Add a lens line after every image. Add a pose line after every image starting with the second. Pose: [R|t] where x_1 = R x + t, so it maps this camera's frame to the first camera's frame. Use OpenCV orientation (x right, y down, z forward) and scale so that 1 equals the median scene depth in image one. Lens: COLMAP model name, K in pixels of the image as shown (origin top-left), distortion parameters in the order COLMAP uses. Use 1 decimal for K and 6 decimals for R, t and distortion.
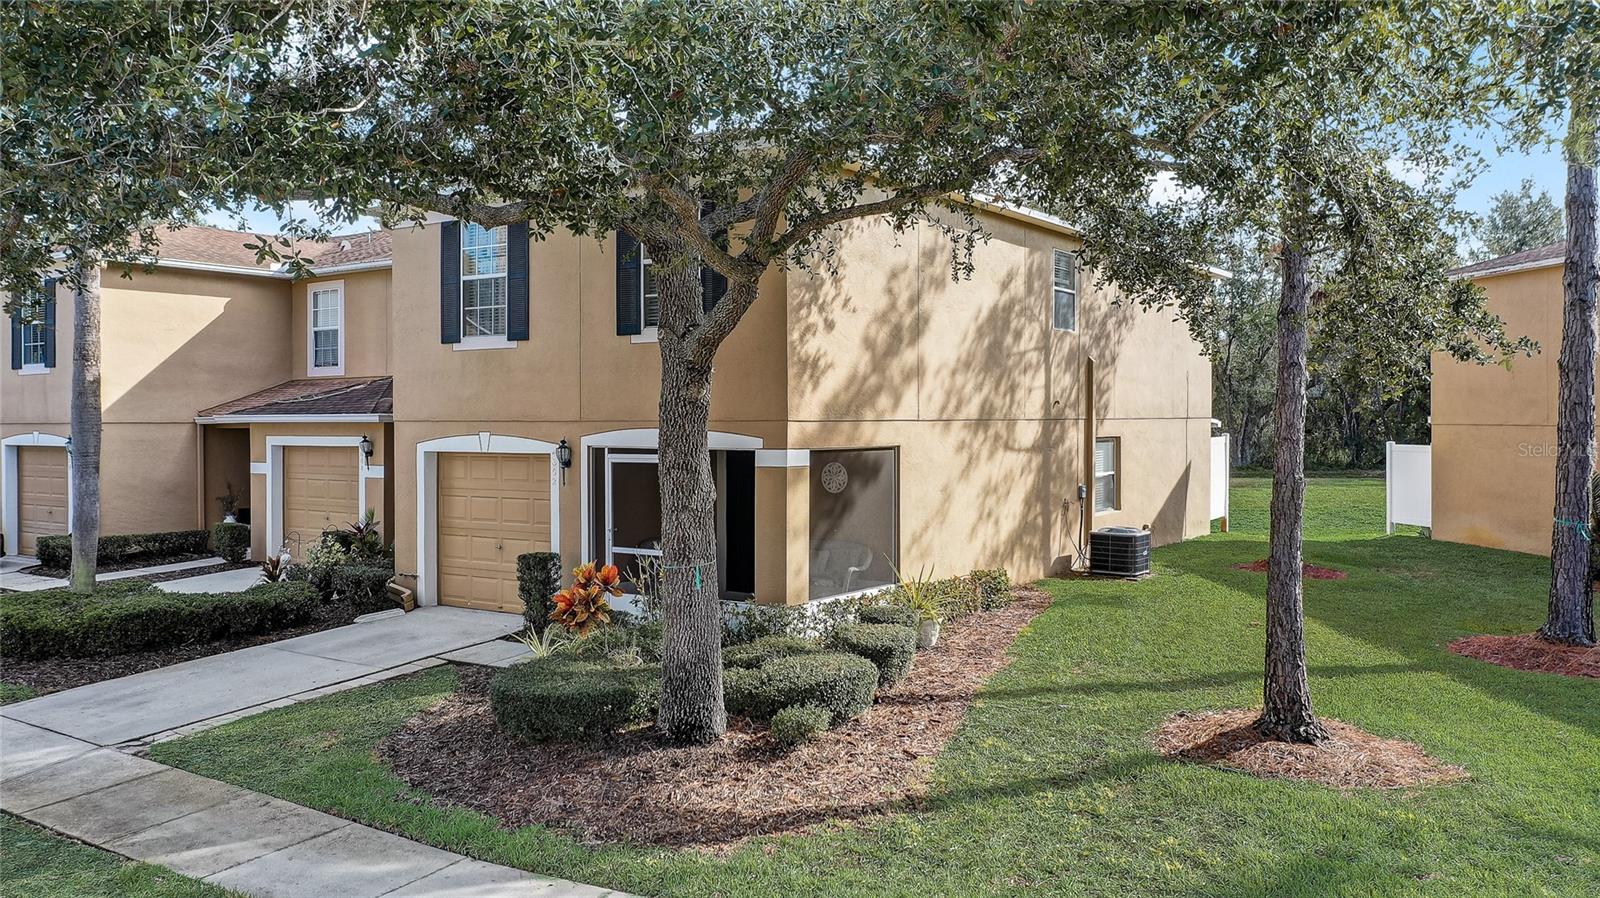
lens RADIAL K [[1271.0, 0, 800.1], [0, 1271.0, 435.5], [0, 0, 1]] dist [-0.001084, 0.002726]
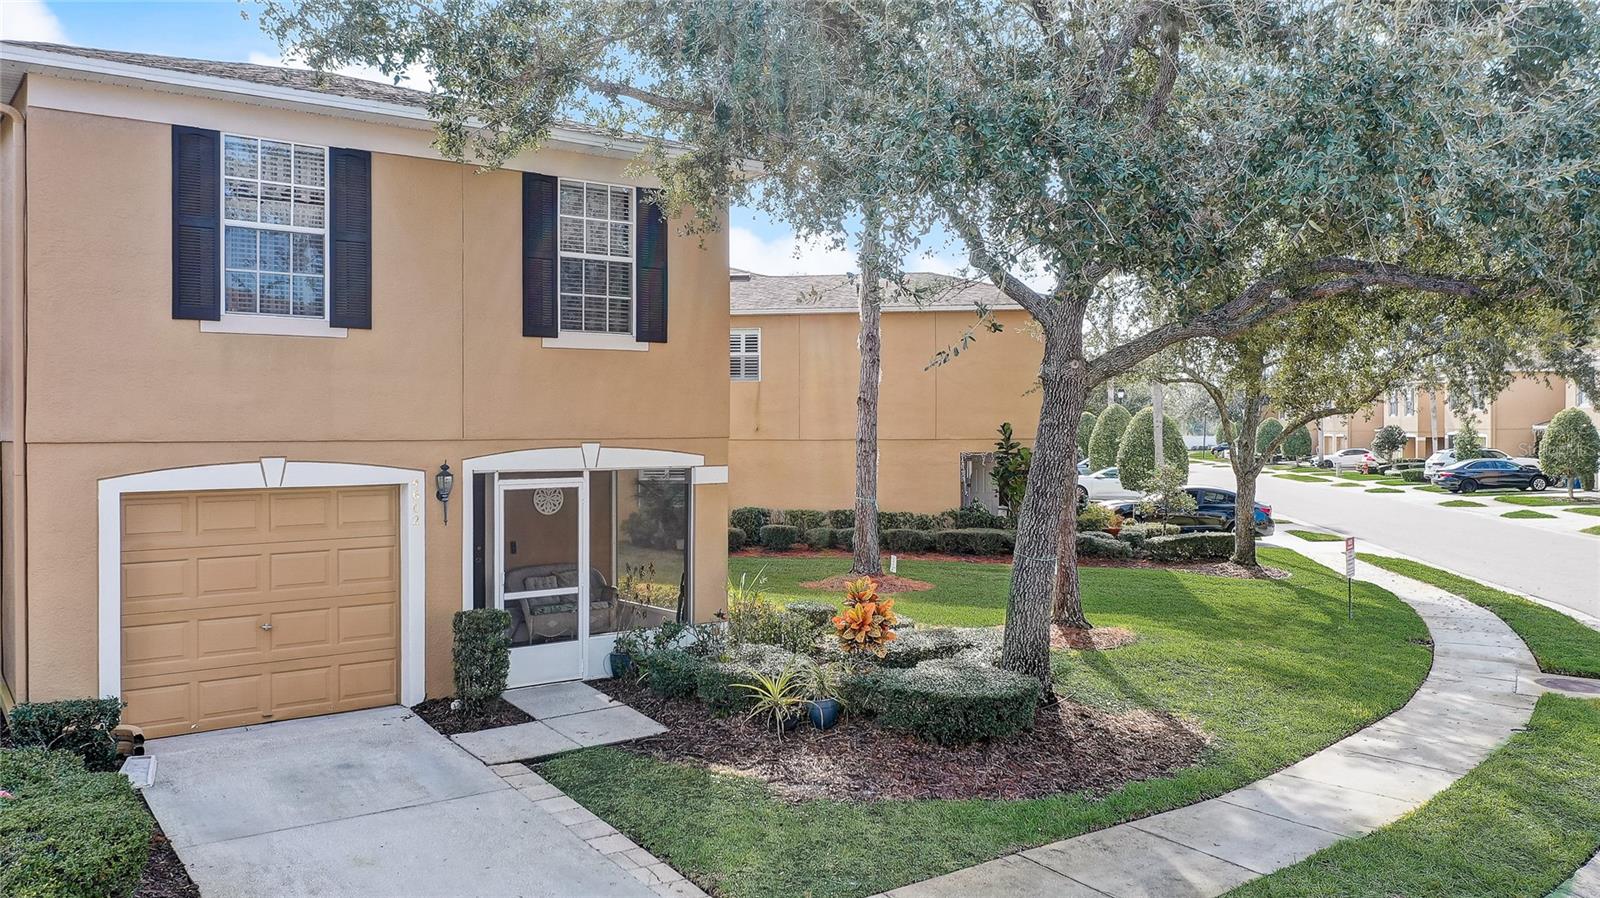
lens RADIAL K [[1271.0, 0, 800.0], [0, 1271.0, 453.1], [0, 0, 1]] dist [-0.001084, 0.002726]
pose [[0.304934, -0.015174, 0.952253, -0.884992], [0.016634, 0.999805, 0.010605, -0.008338], [-0.952228, 0.012606, 0.305127, 0.583315]]
